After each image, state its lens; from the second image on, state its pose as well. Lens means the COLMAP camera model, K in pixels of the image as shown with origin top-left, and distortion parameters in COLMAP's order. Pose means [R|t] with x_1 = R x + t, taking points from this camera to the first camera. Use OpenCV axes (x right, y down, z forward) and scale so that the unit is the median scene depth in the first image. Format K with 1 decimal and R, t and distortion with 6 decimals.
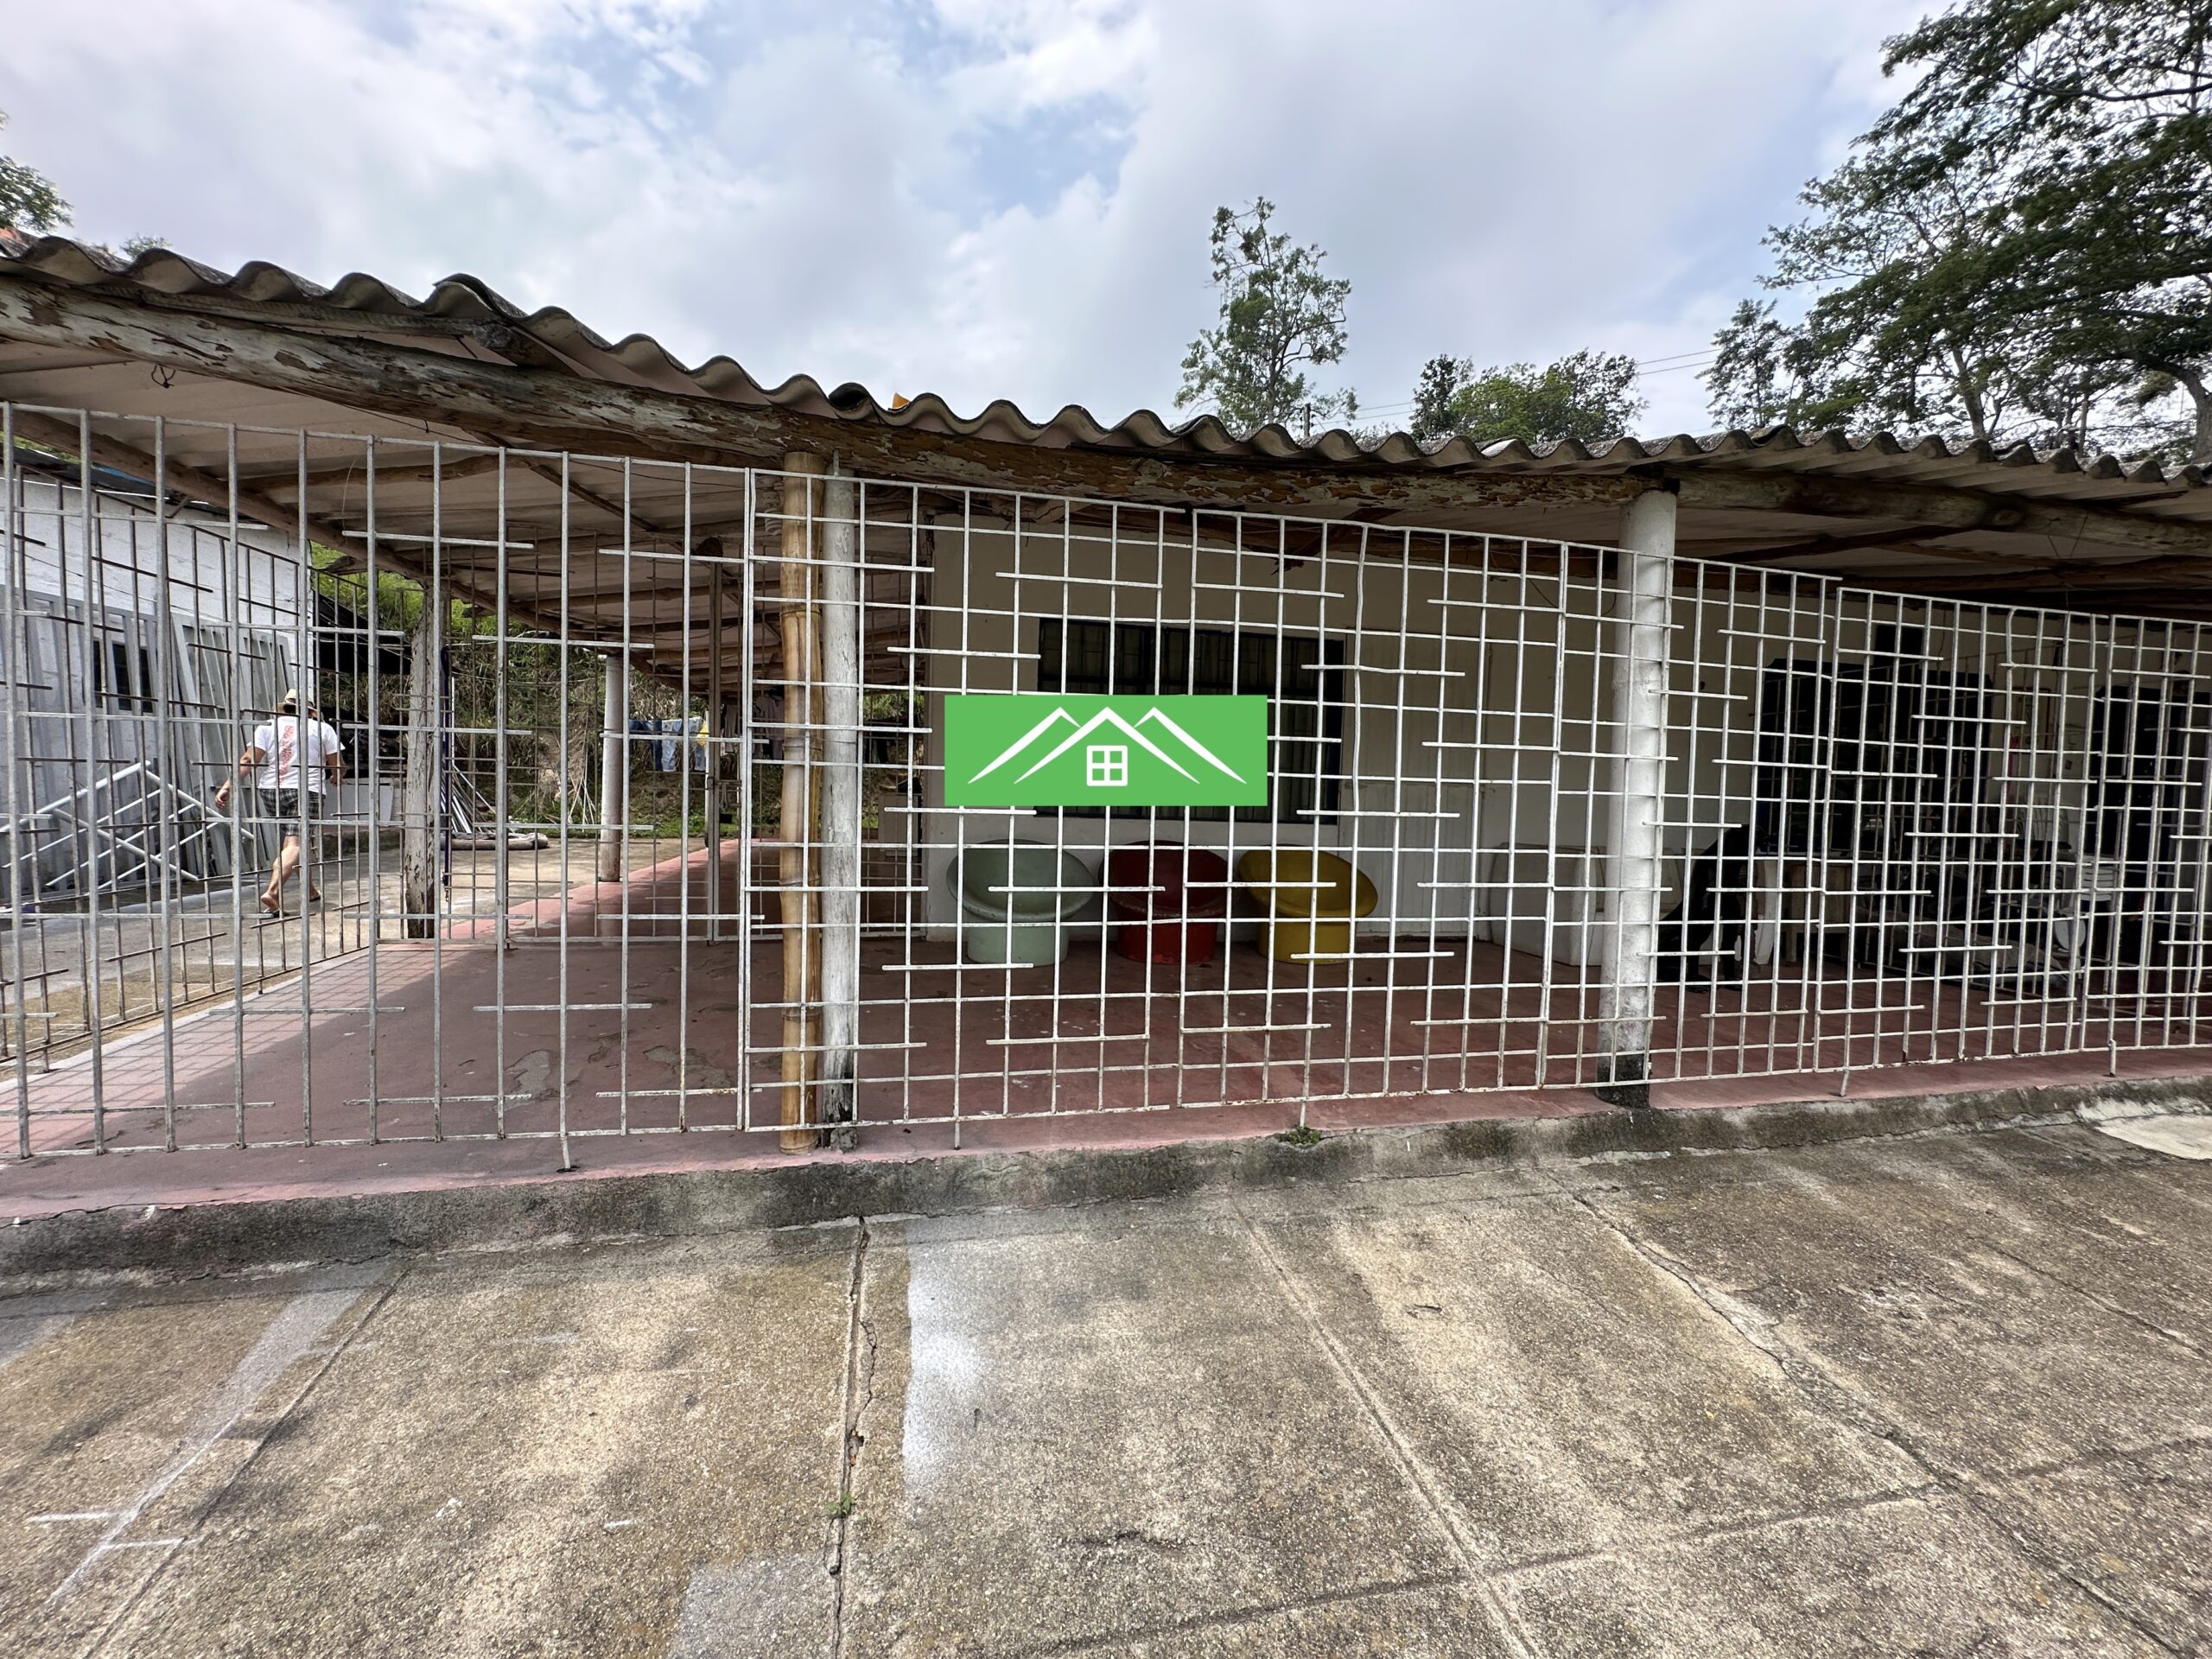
lens RADIAL K [[886.2, 0, 1101.5], [0, 886.2, 821.4], [0, 0, 1]] dist [0.000179, -0.000037]
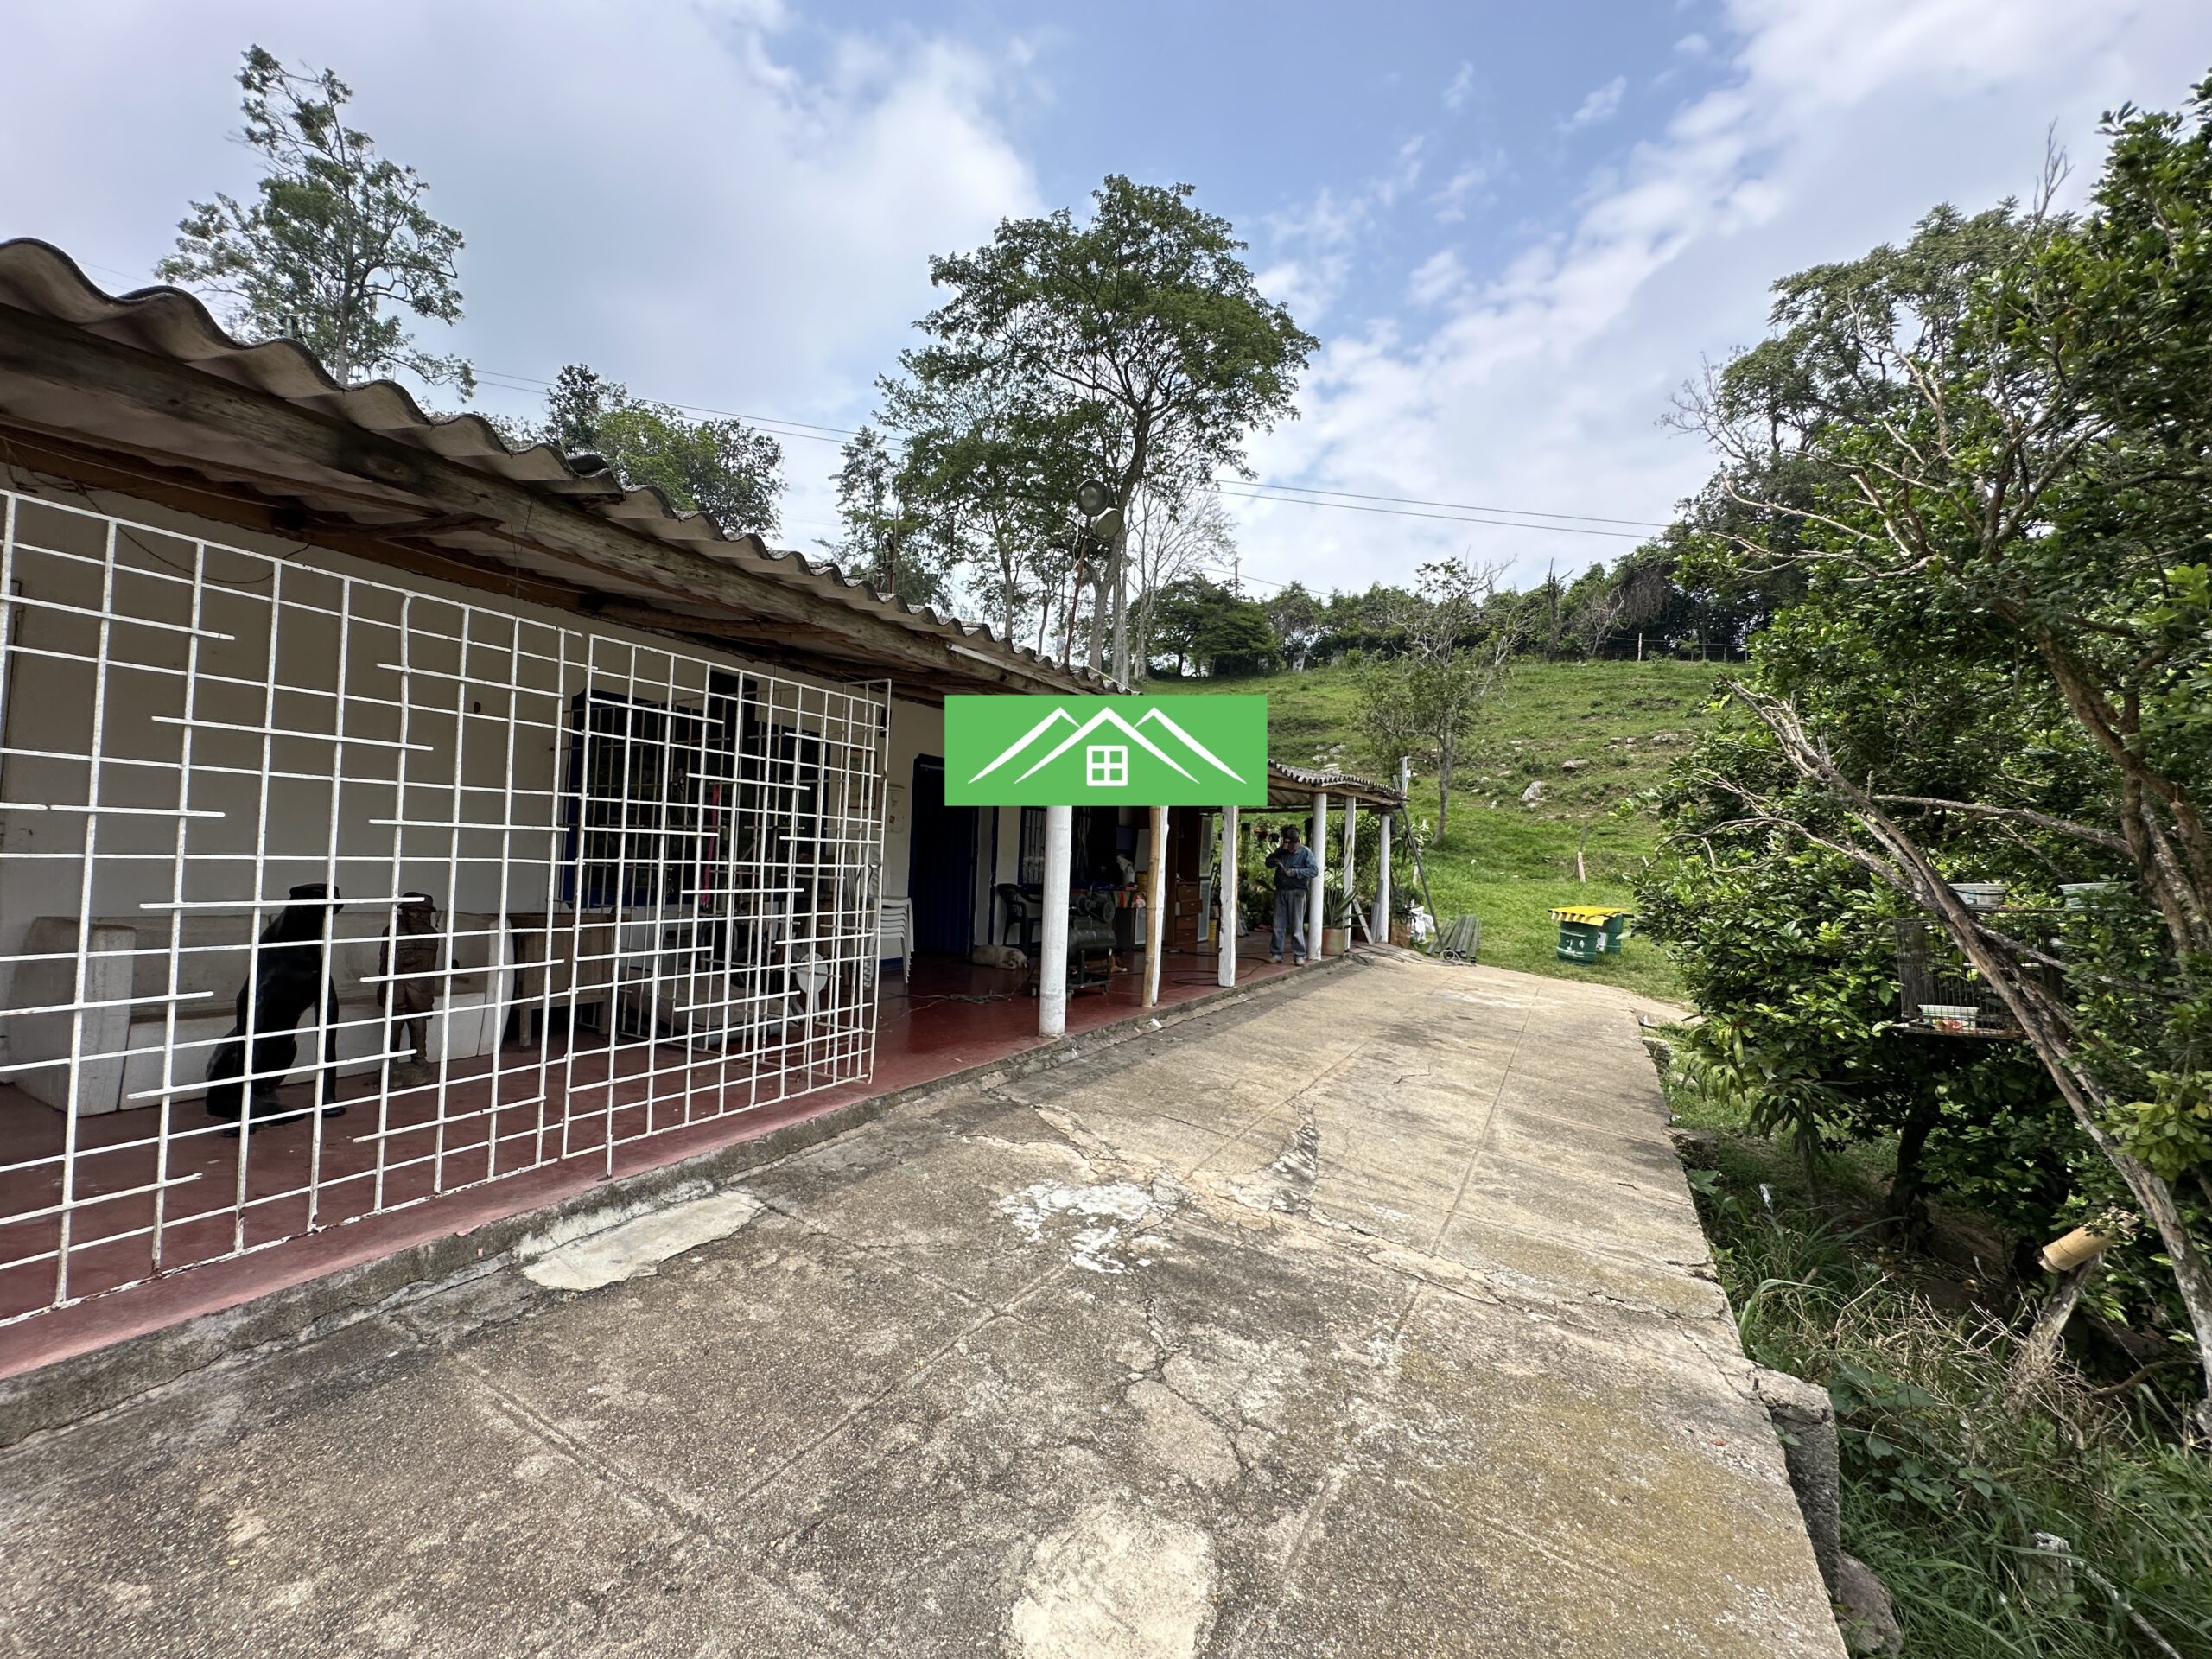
lens RADIAL K [[886.2, 0, 1106.3], [0, 886.2, 819.0], [0, 0, 1]] dist [0.000179, -0.000037]
pose [[0.651326, 0.028035, 0.758280, 0.815568], [0.013943, 0.998706, -0.048901, -0.007243], [-0.758670, 0.042423, 0.650093, 0.074881]]
